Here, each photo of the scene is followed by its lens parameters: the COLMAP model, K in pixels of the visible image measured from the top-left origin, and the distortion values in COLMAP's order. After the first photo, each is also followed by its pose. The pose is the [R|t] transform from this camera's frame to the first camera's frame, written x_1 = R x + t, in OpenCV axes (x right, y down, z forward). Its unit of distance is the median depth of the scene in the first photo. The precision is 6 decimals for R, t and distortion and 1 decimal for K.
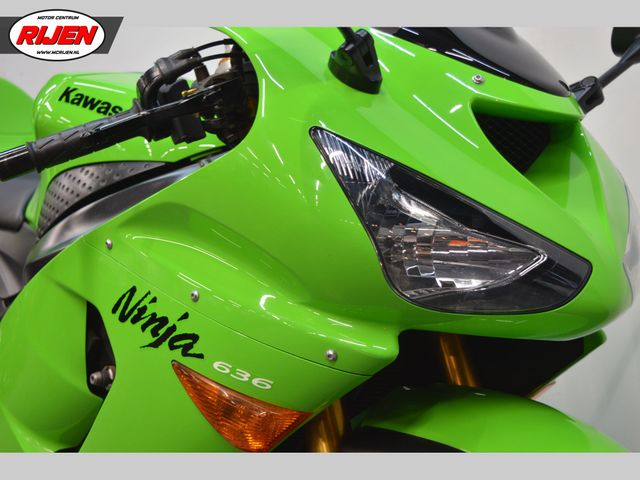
lens RADIAL K [[1010.4, 0, 320.2], [0, 1010.4, 238.9], [0, 0, 1]] dist [0.119482, 0.000000]
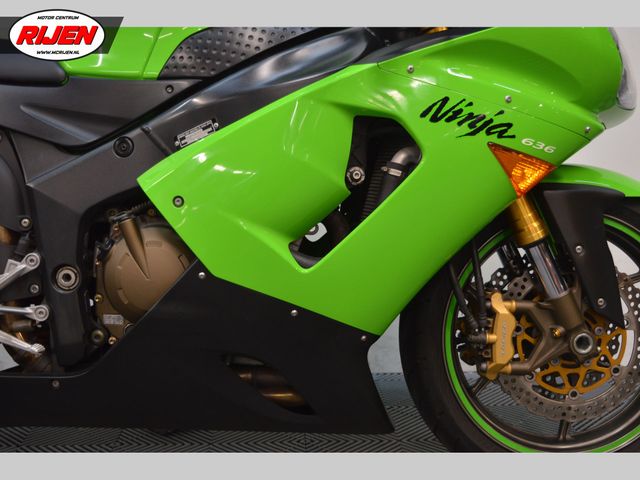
lens RADIAL K [[848.8, 0, 306.1], [0, 848.8, 257.6], [0, 0, 1]] dist [-0.064050, 0.000000]
pose [[0.615923, -0.070307, 0.784663, -1.334413], [0.055539, 0.997407, 0.045774, 0.219728], [-0.785847, 0.015386, 0.618230, 0.421335]]
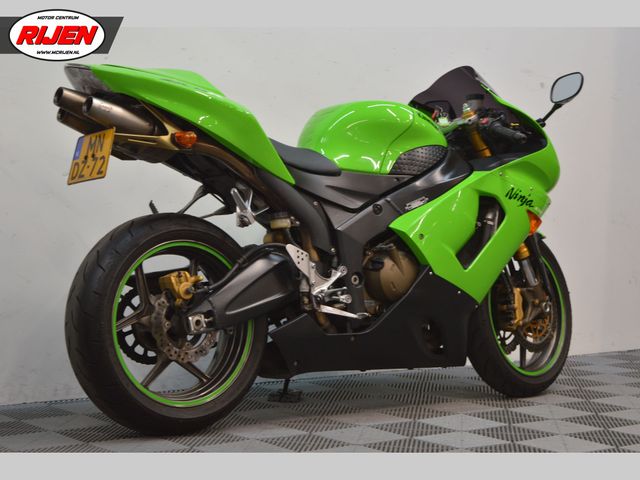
lens RADIAL K [[1290.2, 0, 322.4], [0, 1290.2, 236.5], [0, 0, 1]] dist [0.154271, 0.000000]
pose [[0.011748, 0.015711, 0.999808, -4.340134], [0.087172, 0.996054, -0.016676, 0.220623], [-0.996124, 0.087351, 0.010332, 1.616023]]
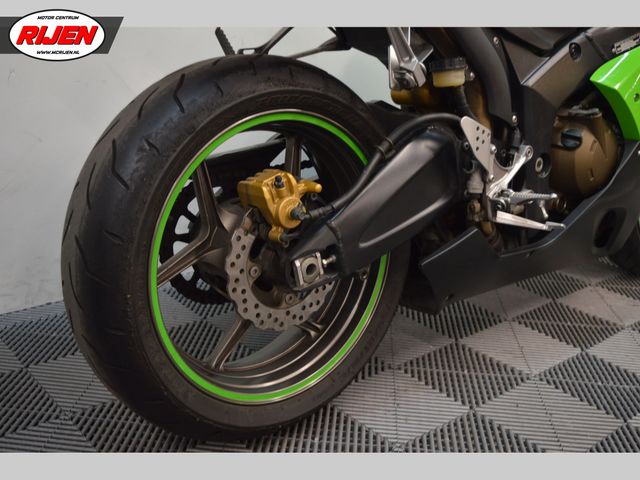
lens RADIAL K [[721.2, 0, 332.8], [0, 721.2, 242.8], [0, 0, 1]] dist [-0.068310, 0.000000]
pose [[-0.029499, -0.274901, 0.961020, -1.842420], [0.054575, 0.959561, 0.276159, 0.038438], [-0.998074, 0.060594, -0.013304, 1.988457]]
